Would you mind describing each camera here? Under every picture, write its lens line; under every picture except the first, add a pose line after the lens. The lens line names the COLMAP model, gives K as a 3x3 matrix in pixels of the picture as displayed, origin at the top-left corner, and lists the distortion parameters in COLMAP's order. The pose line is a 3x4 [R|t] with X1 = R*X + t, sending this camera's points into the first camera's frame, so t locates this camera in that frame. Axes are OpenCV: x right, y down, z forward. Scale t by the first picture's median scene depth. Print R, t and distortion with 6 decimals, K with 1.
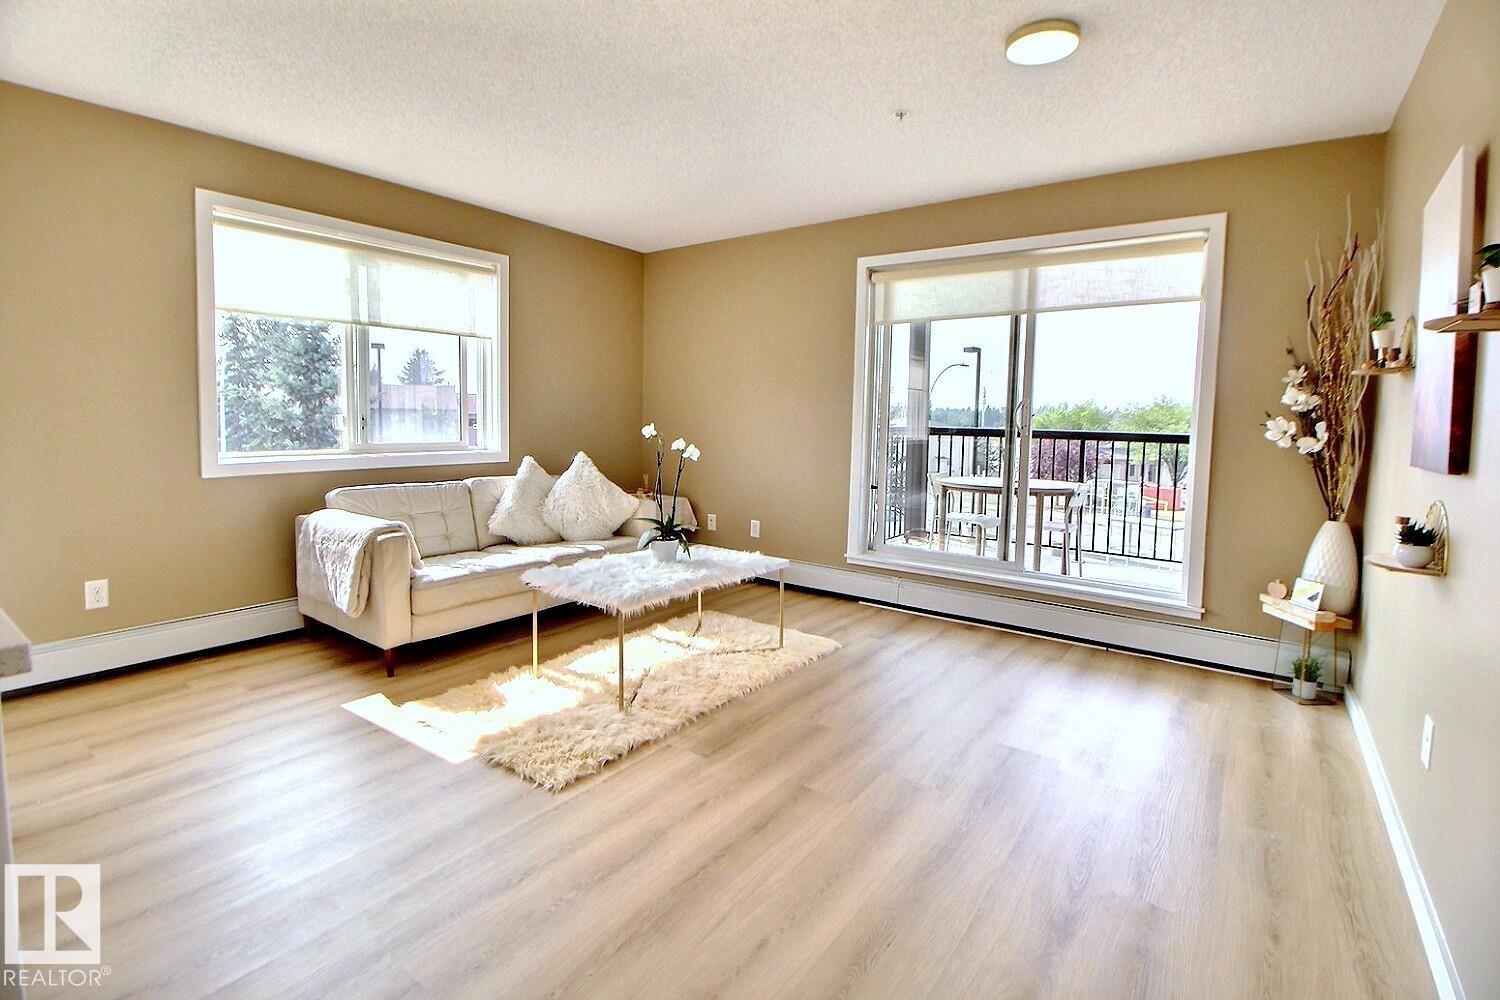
lens RADIAL K [[695.4, 0, 758.3], [0, 695.4, 461.5], [0, 0, 1]] dist [-0.003718, -0.000580]
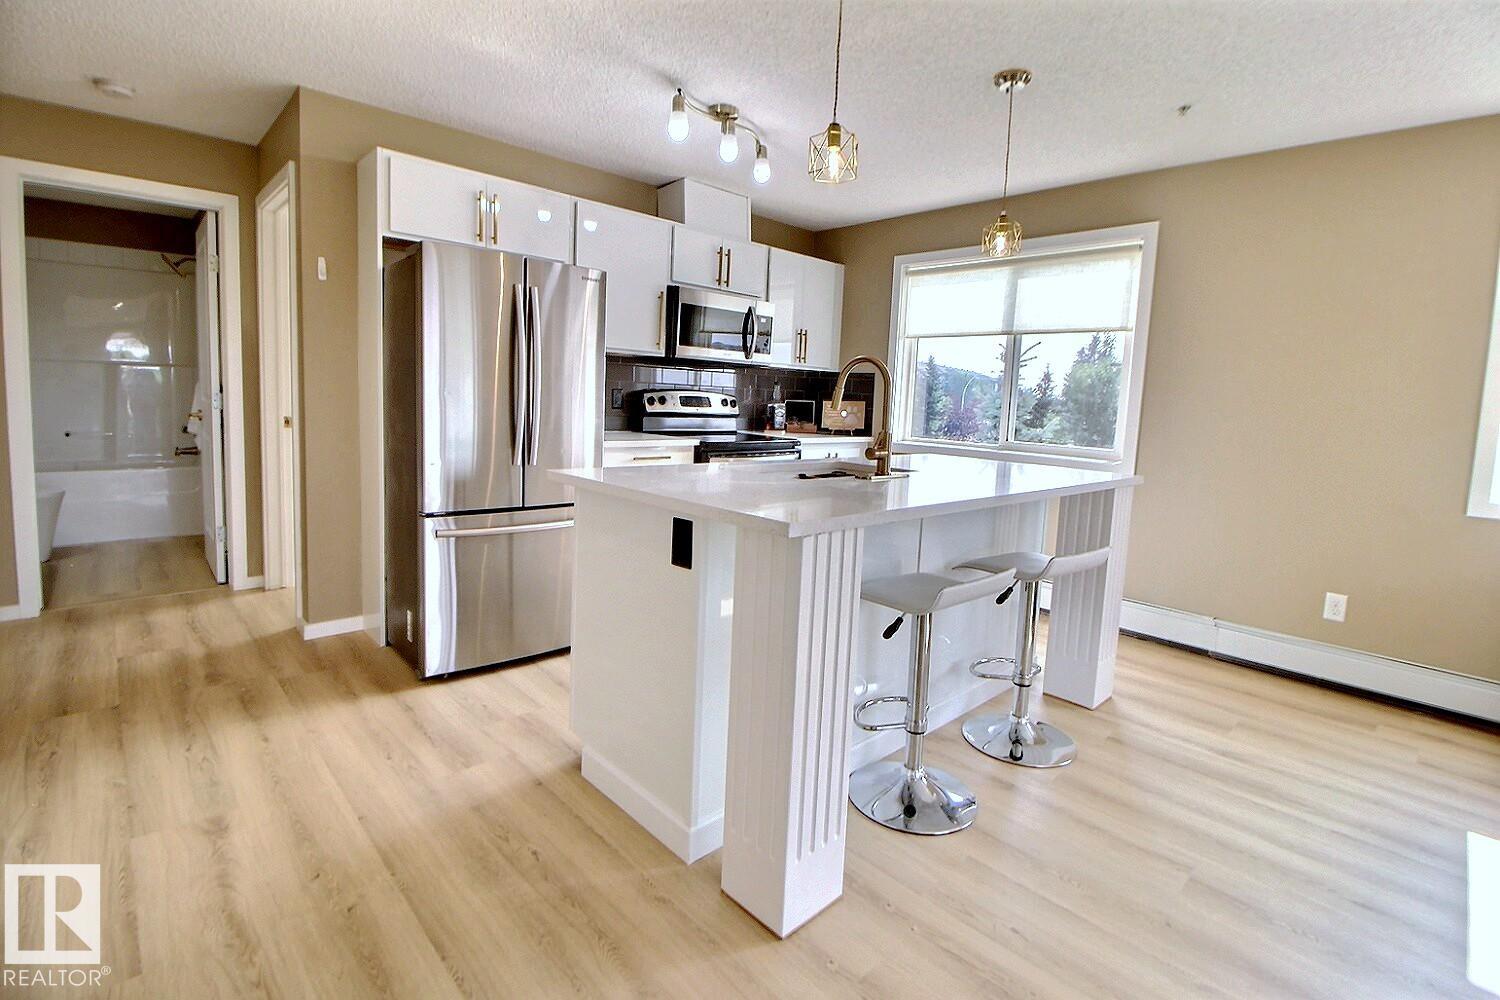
lens RADIAL K [[695.4, 0, 758.3], [0, 695.4, 461.5], [0, 0, 1]] dist [-0.003718, -0.000580]
pose [[-0.176319, 0.064779, -0.982199, 0.186878], [-0.114038, 0.989769, 0.085750, -0.014628], [0.977705, 0.127128, -0.167128, 0.259007]]
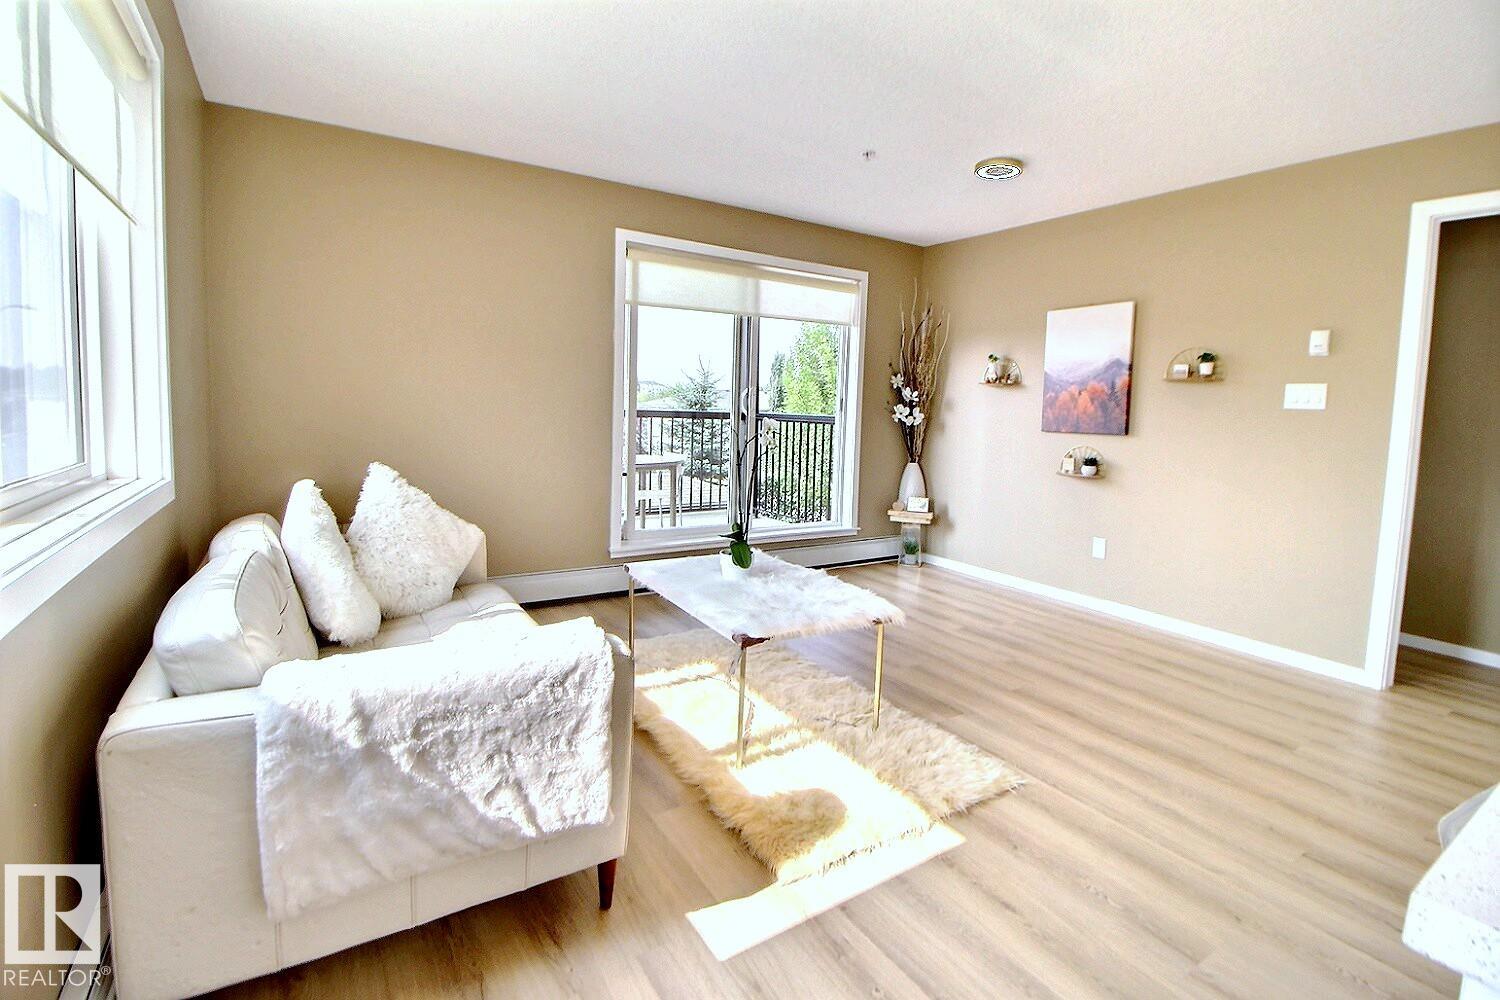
lens RADIAL K [[695.4, 0, 758.3], [0, 695.4, 461.5], [0, 0, 1]] dist [-0.003718, -0.000580]
pose [[0.363753, -0.082293, 0.927853, -0.991284], [0.040713, 0.996543, 0.072424, -0.063586], [-0.930605, 0.011431, 0.365846, 0.727800]]
